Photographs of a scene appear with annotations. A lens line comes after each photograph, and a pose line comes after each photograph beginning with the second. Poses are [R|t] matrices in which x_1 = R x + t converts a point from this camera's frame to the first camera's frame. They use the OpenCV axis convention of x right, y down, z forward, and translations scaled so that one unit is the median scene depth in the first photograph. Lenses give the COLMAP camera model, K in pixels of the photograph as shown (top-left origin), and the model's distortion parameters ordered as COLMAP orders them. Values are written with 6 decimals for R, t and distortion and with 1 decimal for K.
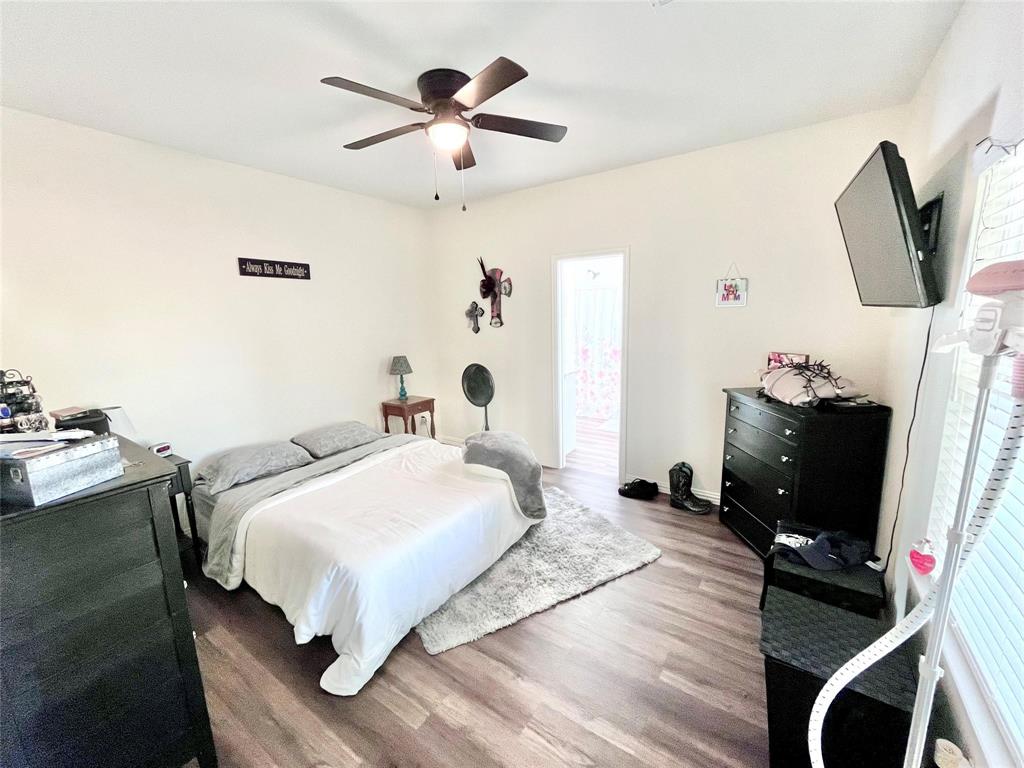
lens RADIAL K [[415.7, 0, 513.2], [0, 415.7, 384.1], [0, 0, 1]] dist [-0.002242, -0.000467]
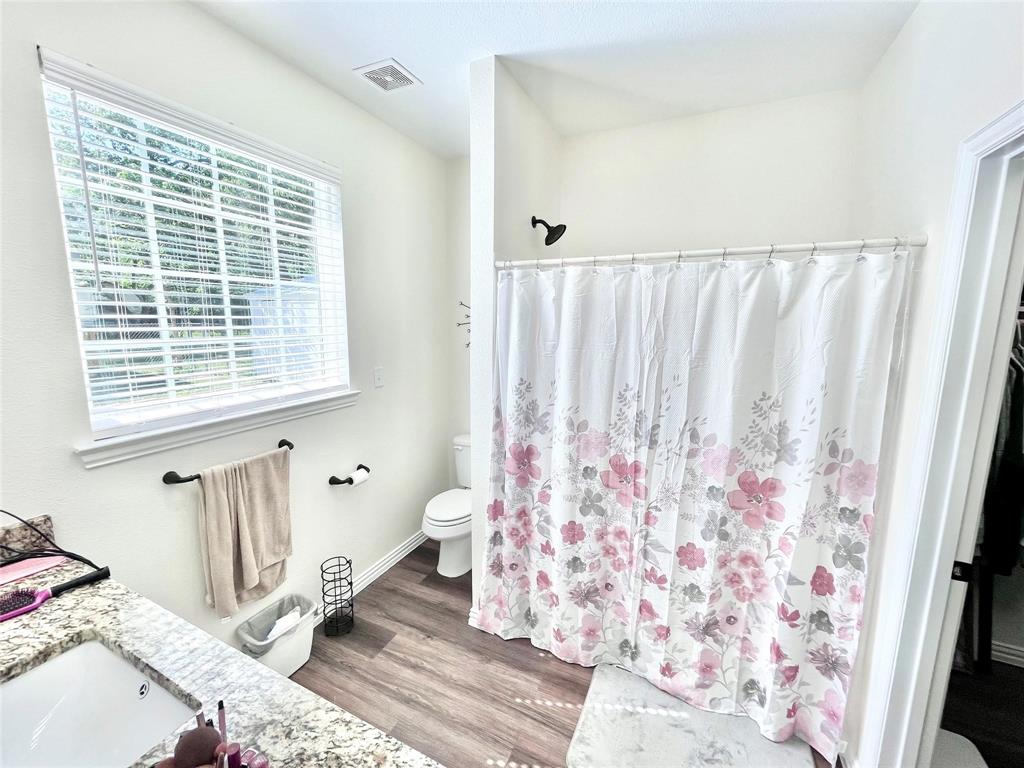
lens RADIAL K [[415.7, 0, 511.1], [0, 415.7, 380.4], [0, 0, 1]] dist [-0.002242, -0.000467]
pose [[0.987329, 0.013781, 0.158088, 0.109936], [-0.008667, 0.999418, -0.032996, -0.126532], [-0.158451, 0.031208, 0.986874, 0.674508]]
